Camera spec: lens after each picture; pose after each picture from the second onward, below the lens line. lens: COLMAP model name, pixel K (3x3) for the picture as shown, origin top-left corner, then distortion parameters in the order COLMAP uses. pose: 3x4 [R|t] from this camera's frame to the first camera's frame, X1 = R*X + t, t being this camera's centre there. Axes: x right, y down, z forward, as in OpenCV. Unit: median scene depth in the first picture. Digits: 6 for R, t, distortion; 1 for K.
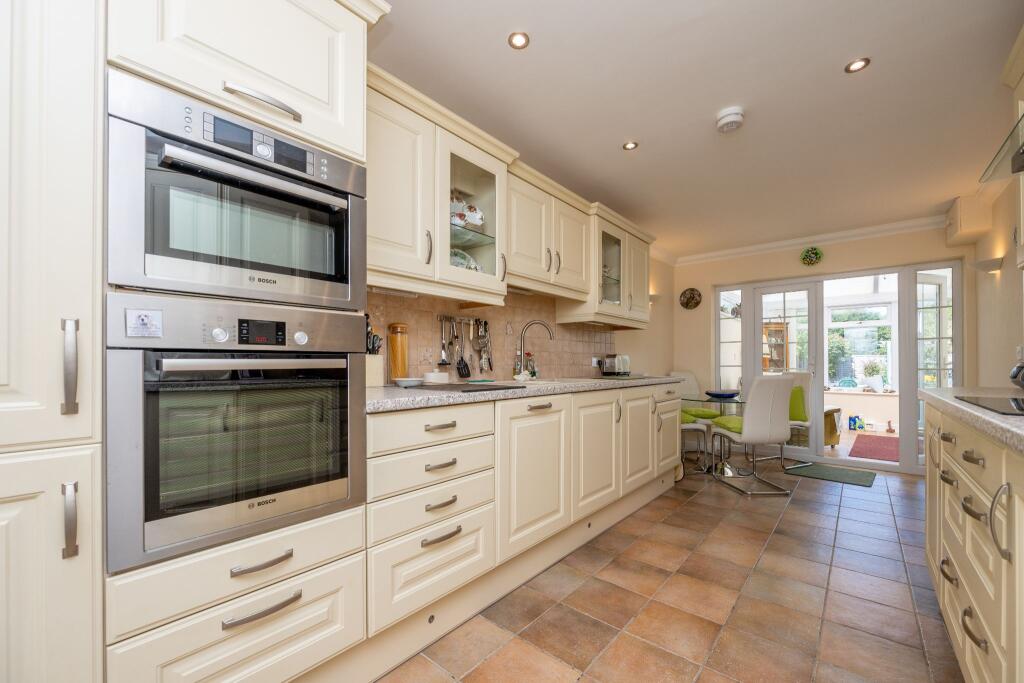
lens RADIAL K [[412.2, 0, 510.1], [0, 412.2, 358.2], [0, 0, 1]] dist [-0.002618, -0.000363]
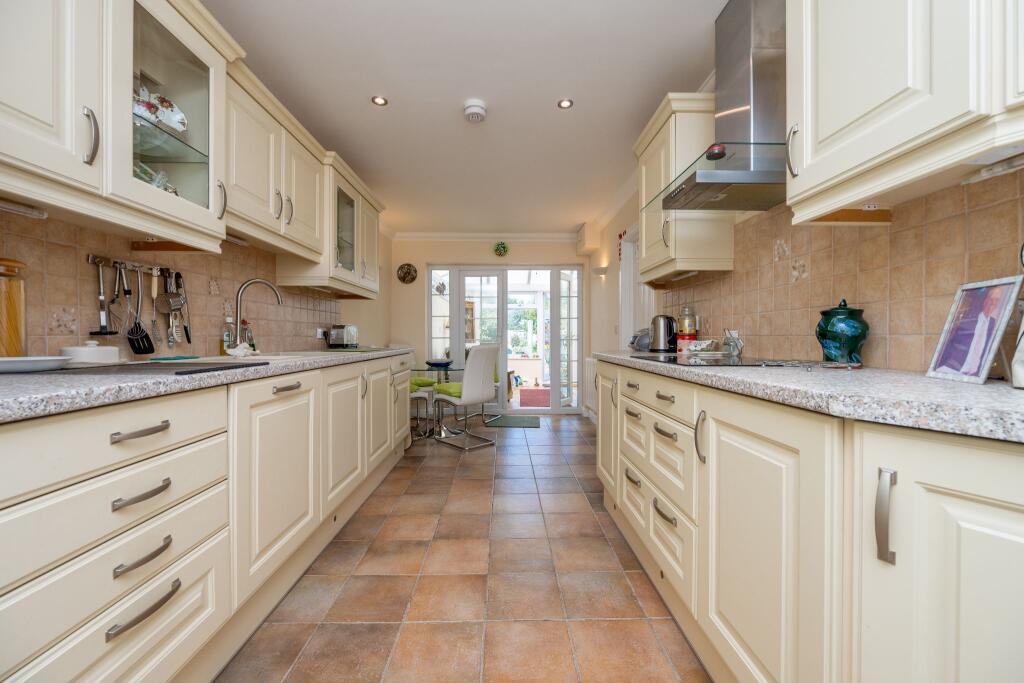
lens RADIAL K [[403.9, 0, 511.9], [0, 403.9, 336.9], [0, 0, 1]] dist [-0.008291, -0.000057]
pose [[0.746159, -0.000101, 0.665768, -0.095070], [-0.008685, 0.999913, 0.009884, 0.007884], [-0.665711, -0.013157, 0.746093, 0.116028]]
